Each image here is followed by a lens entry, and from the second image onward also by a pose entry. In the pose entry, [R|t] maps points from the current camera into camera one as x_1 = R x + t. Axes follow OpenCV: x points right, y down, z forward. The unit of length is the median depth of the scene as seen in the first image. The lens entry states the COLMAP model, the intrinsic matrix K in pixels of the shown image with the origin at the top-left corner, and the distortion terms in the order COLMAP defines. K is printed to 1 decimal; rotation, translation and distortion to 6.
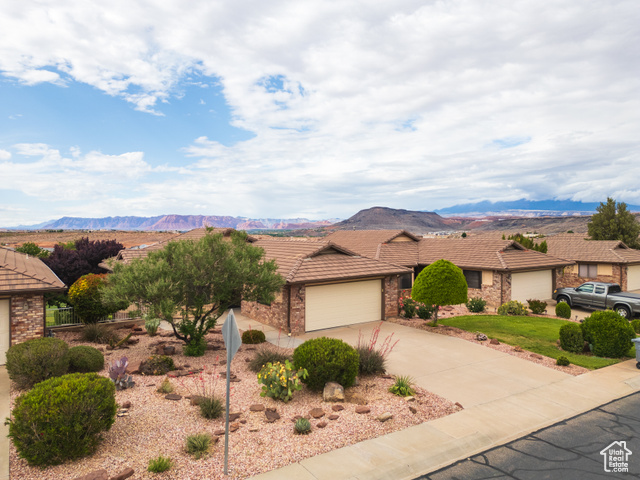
lens RADIAL K [[447.8, 0, 320.1], [0, 447.8, 261.4], [0, 0, 1]] dist [0.071180, -0.059189]
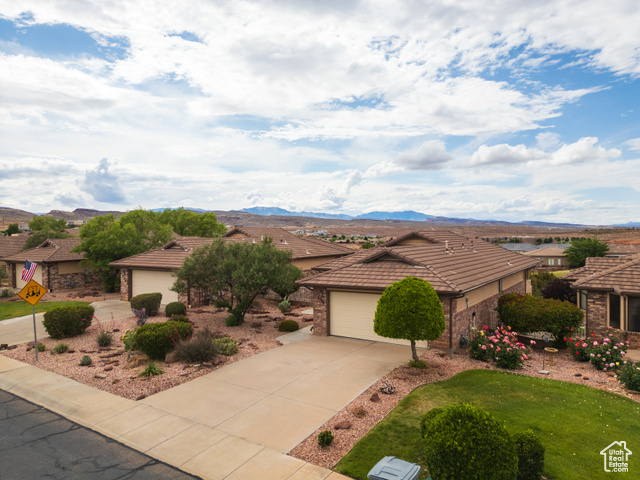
lens RADIAL K [[447.8, 0, 320.5], [0, 447.8, 243.2], [0, 0, 1]] dist [0.071180, -0.059189]
pose [[0.383975, 0.027508, -0.922933, 1.439136], [-0.056388, 0.998389, 0.006297, -0.090688], [0.921620, 0.049624, 0.384908, 0.916823]]
